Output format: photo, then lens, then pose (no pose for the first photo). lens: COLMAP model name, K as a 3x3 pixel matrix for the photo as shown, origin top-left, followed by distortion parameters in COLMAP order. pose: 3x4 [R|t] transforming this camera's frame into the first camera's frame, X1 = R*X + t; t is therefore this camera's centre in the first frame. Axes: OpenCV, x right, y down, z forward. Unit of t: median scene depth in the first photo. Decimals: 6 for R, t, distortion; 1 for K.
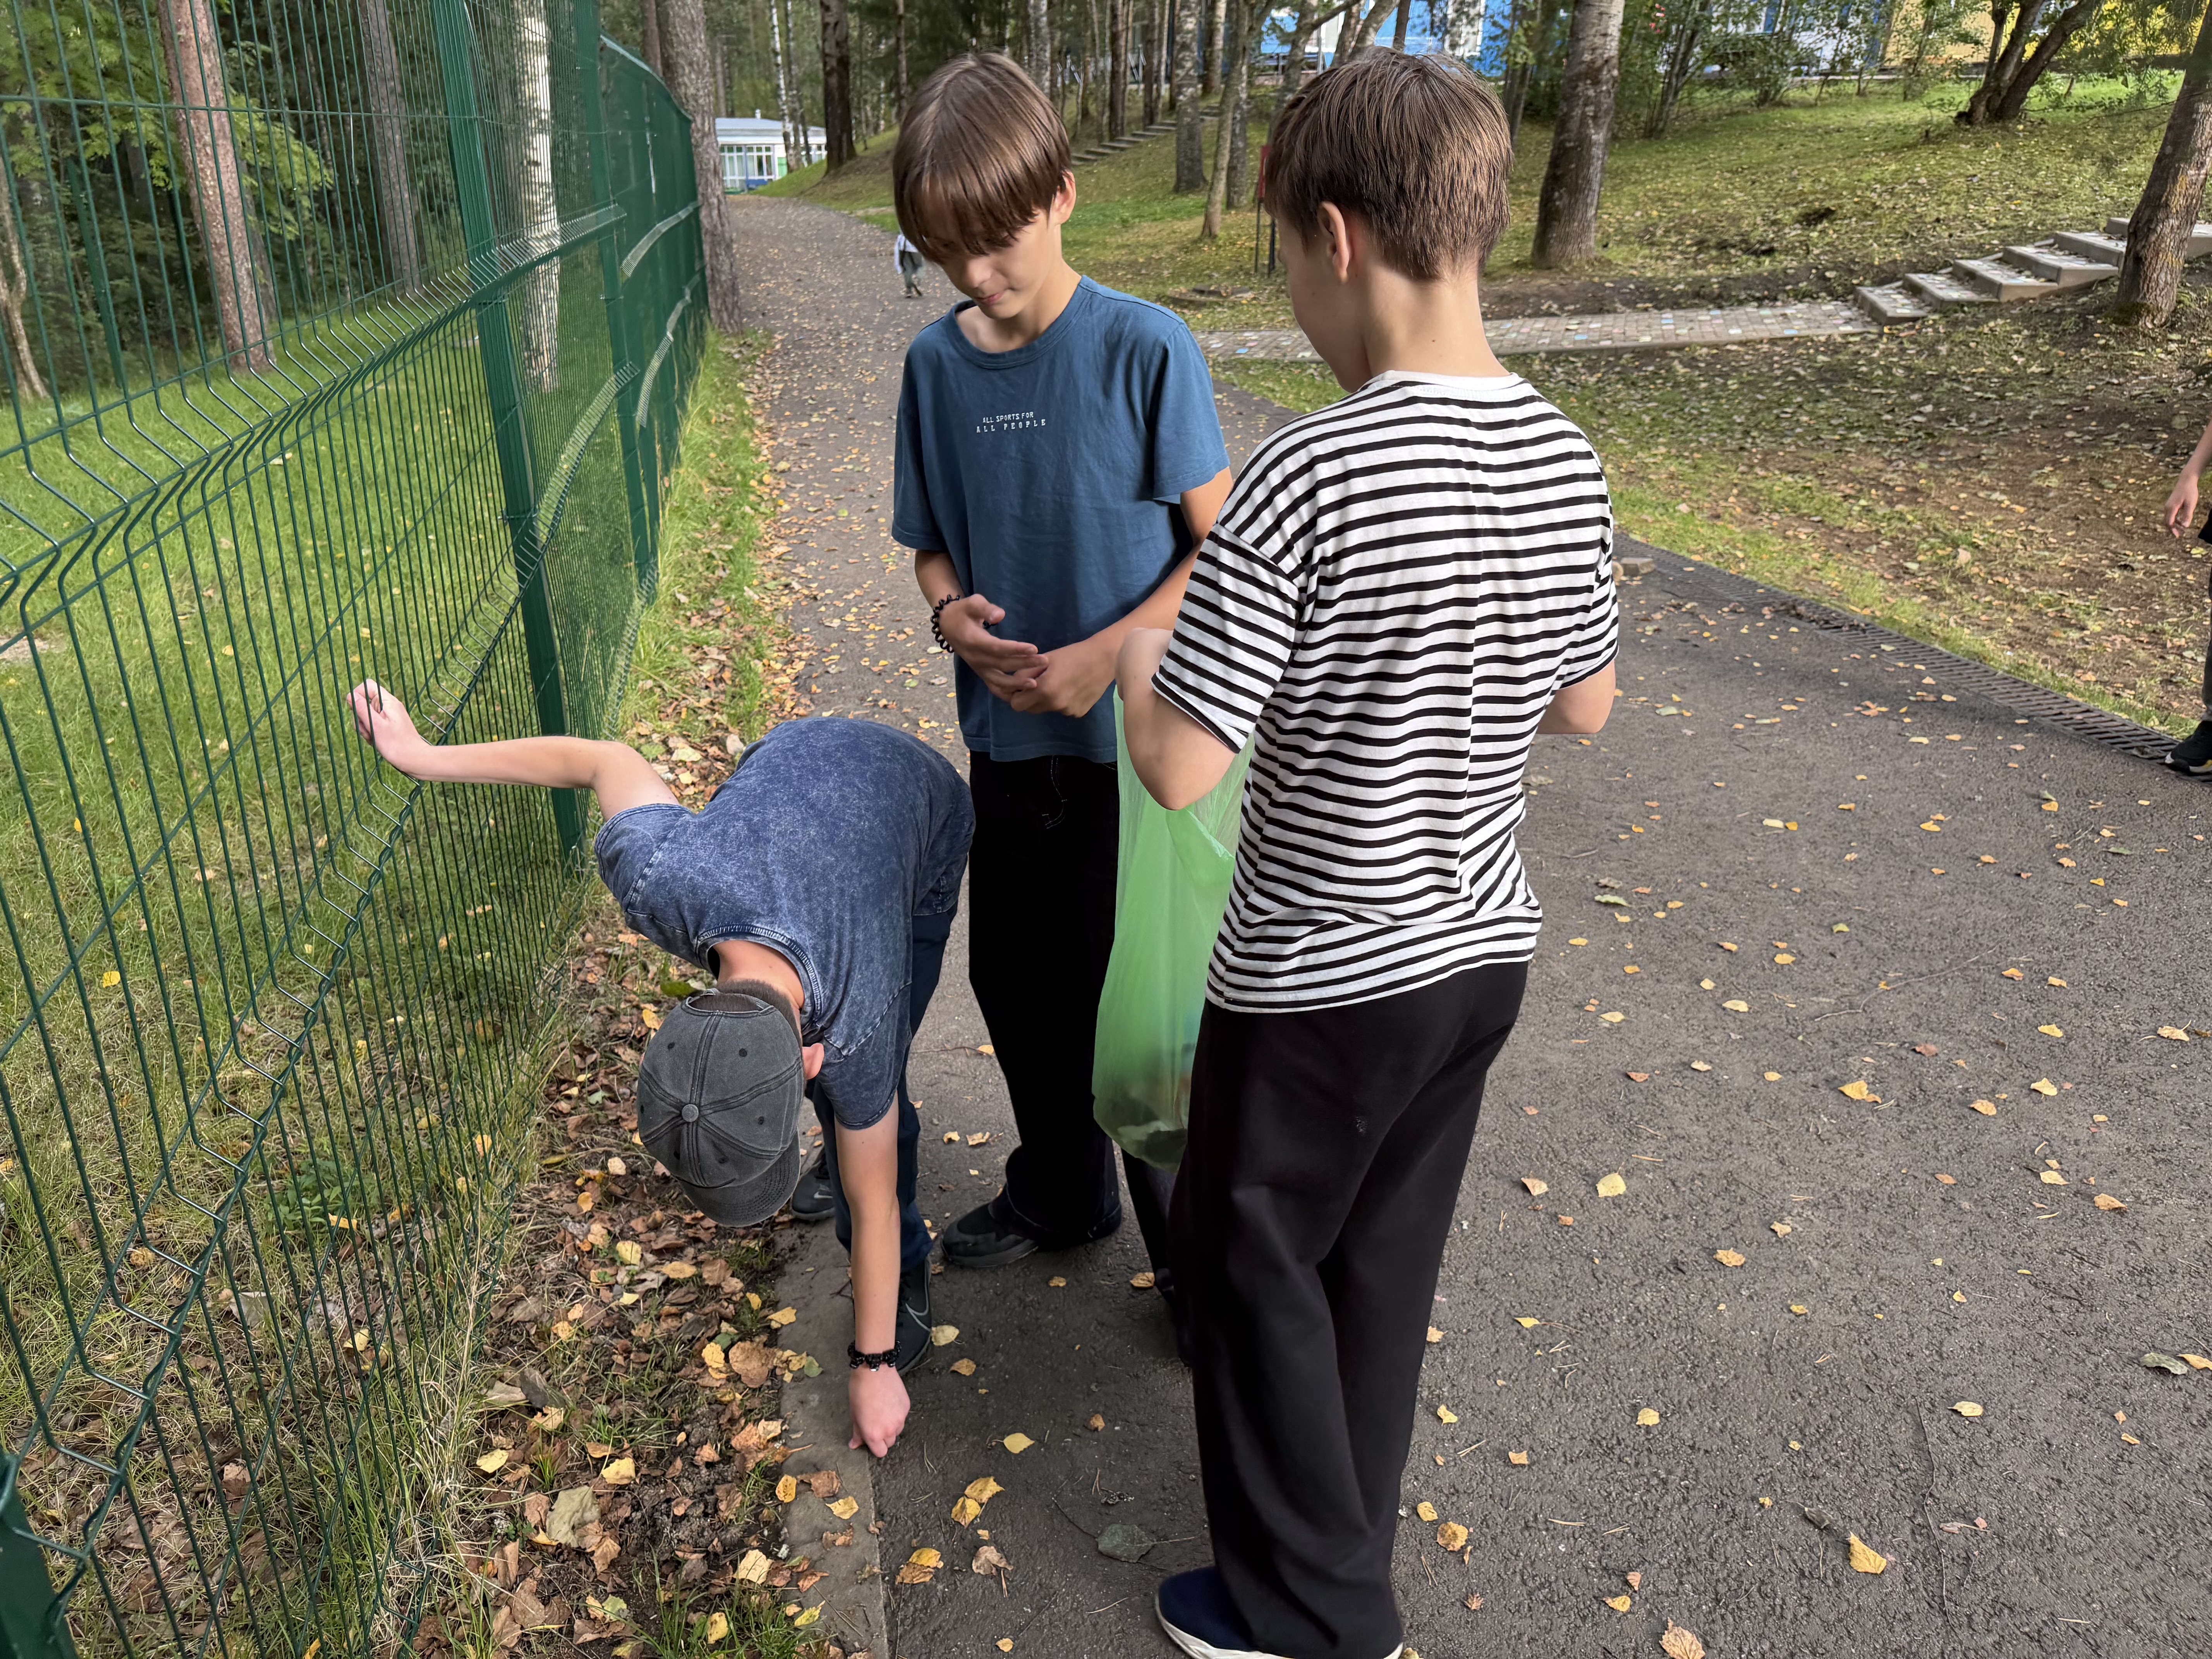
lens RADIAL K [[1566.6, 0, 1098.9], [0, 1566.6, 817.1], [0, 0, 1]] dist [0.001329, -0.005968]
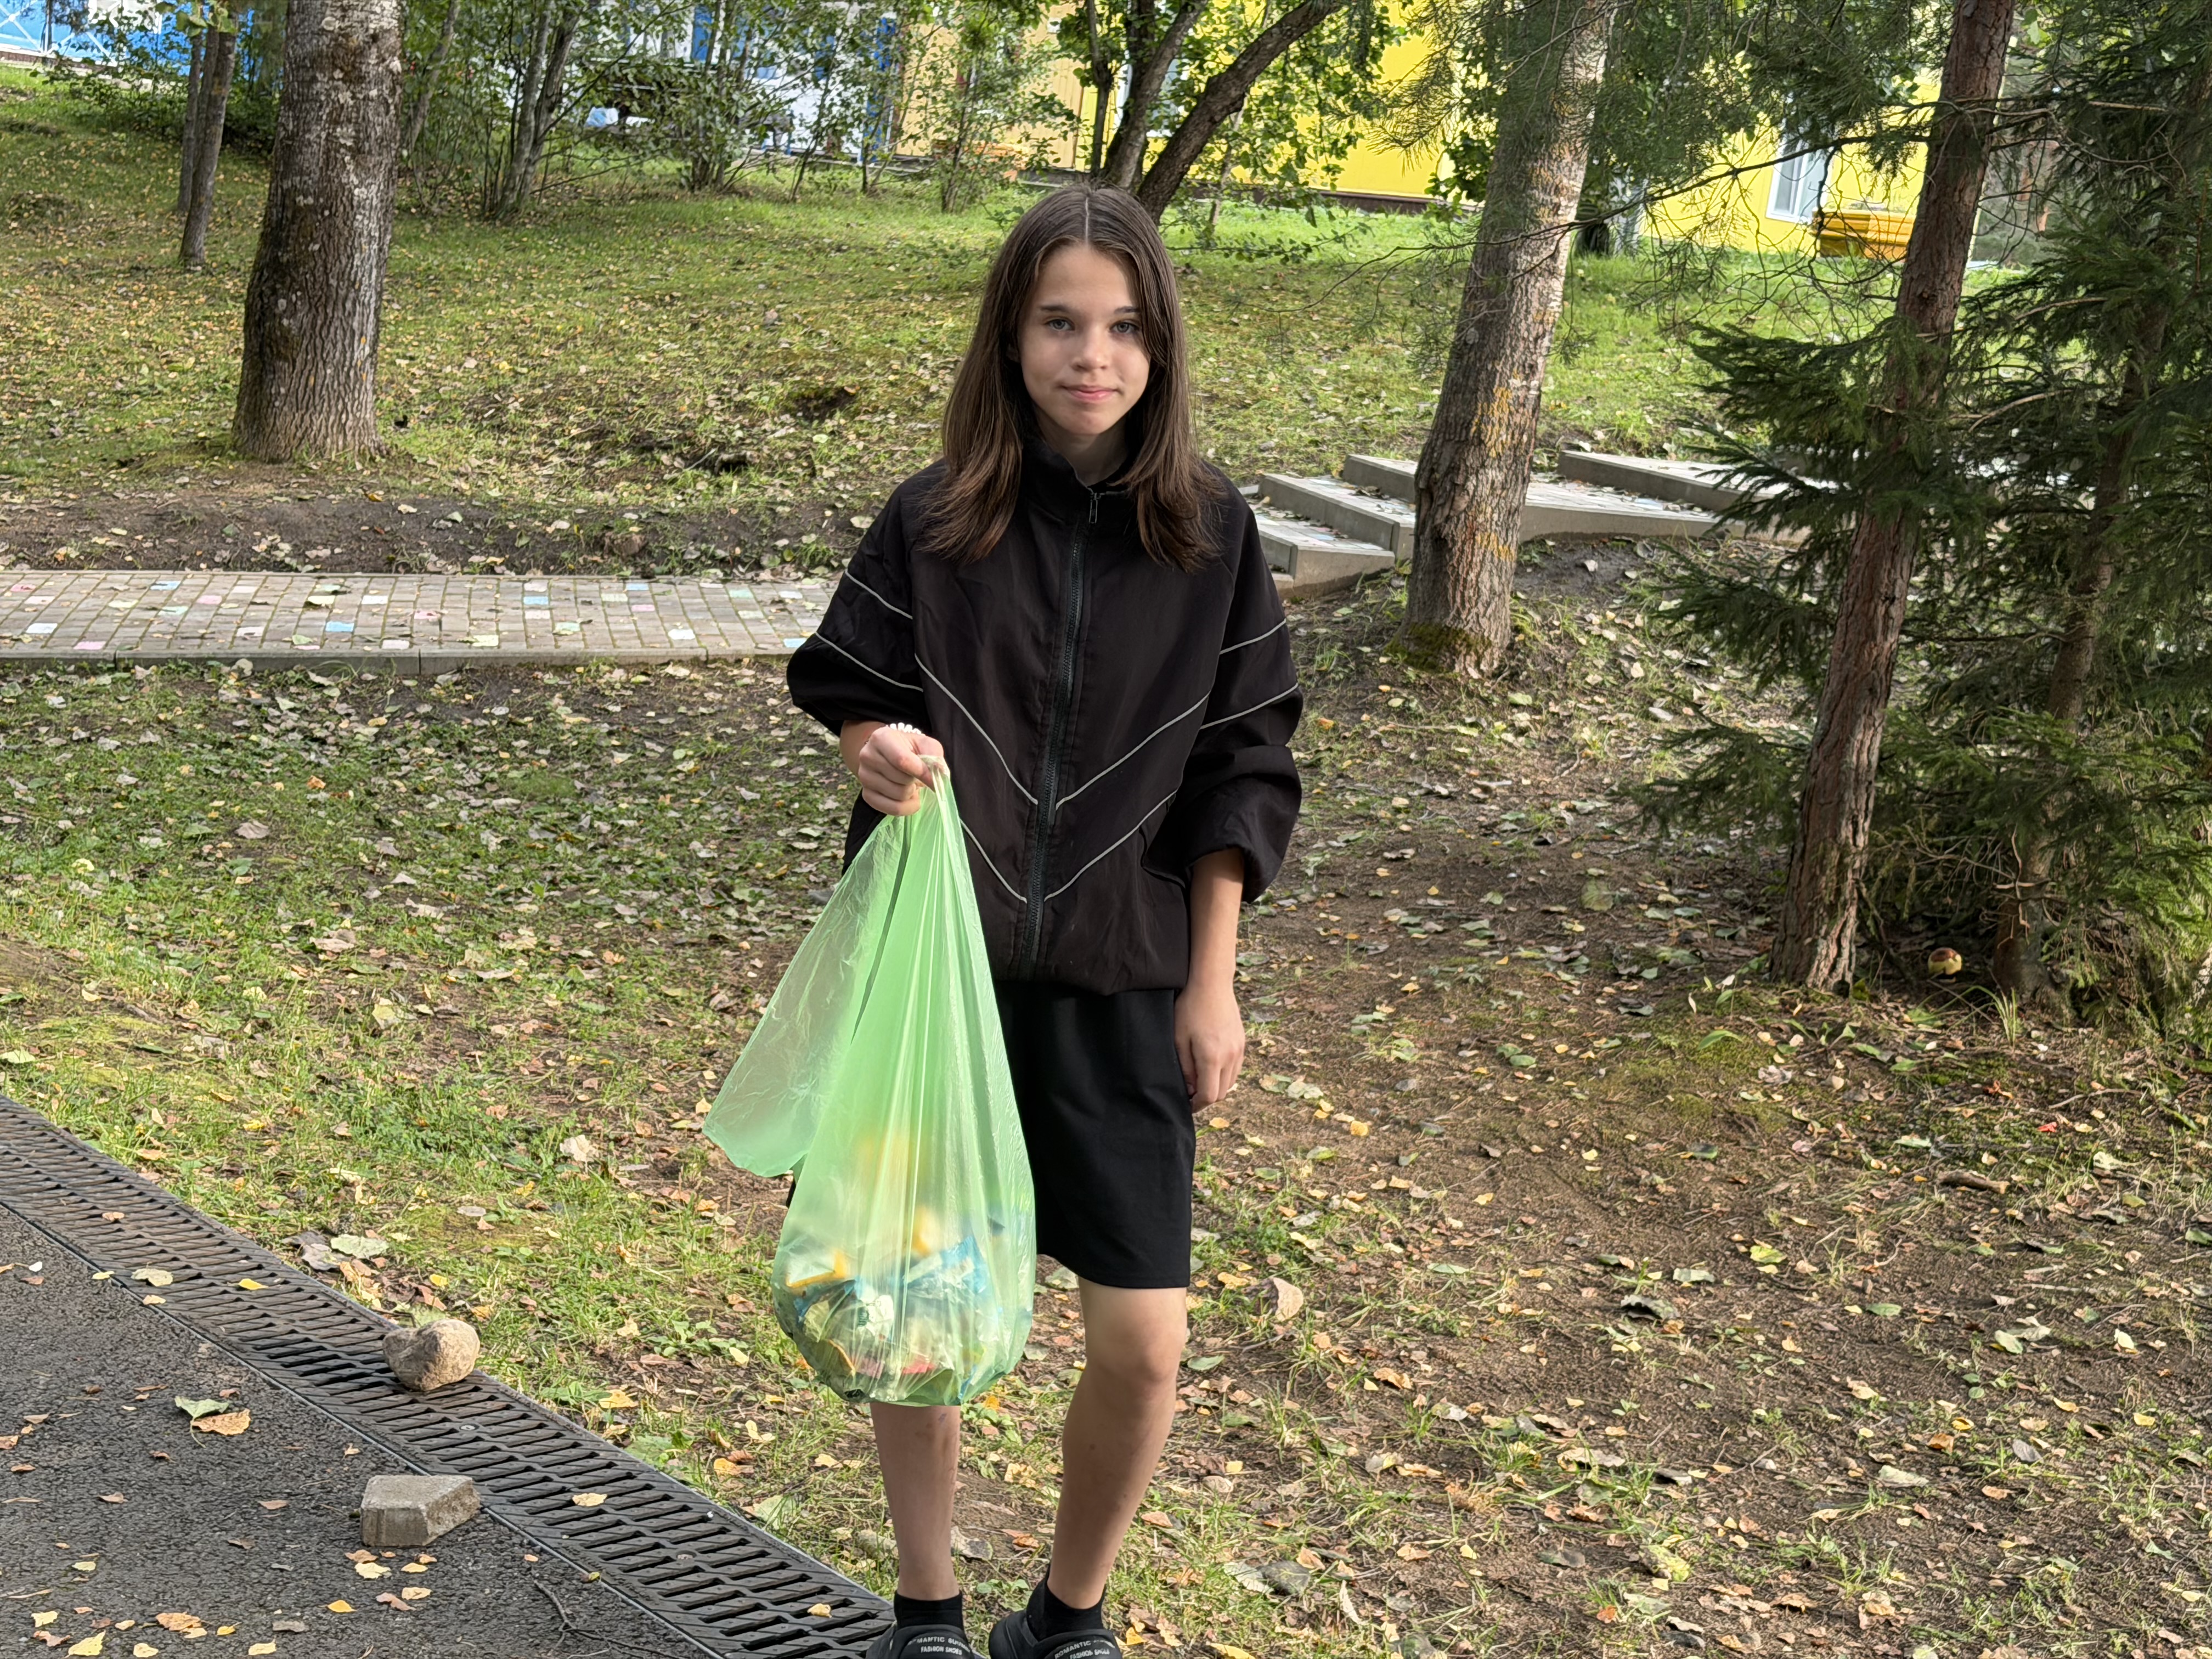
lens RADIAL K [[3060.8, 0, 1103.2], [0, 3060.8, 831.3], [0, 0, 1]] dist [0.146878, 0.000000]
pose [[0.872451, 0.014955, 0.488472, 0.071927], [0.088045, 0.978366, -0.187209, -0.069200], [-0.480705, 0.206339, 0.852260, 0.177228]]
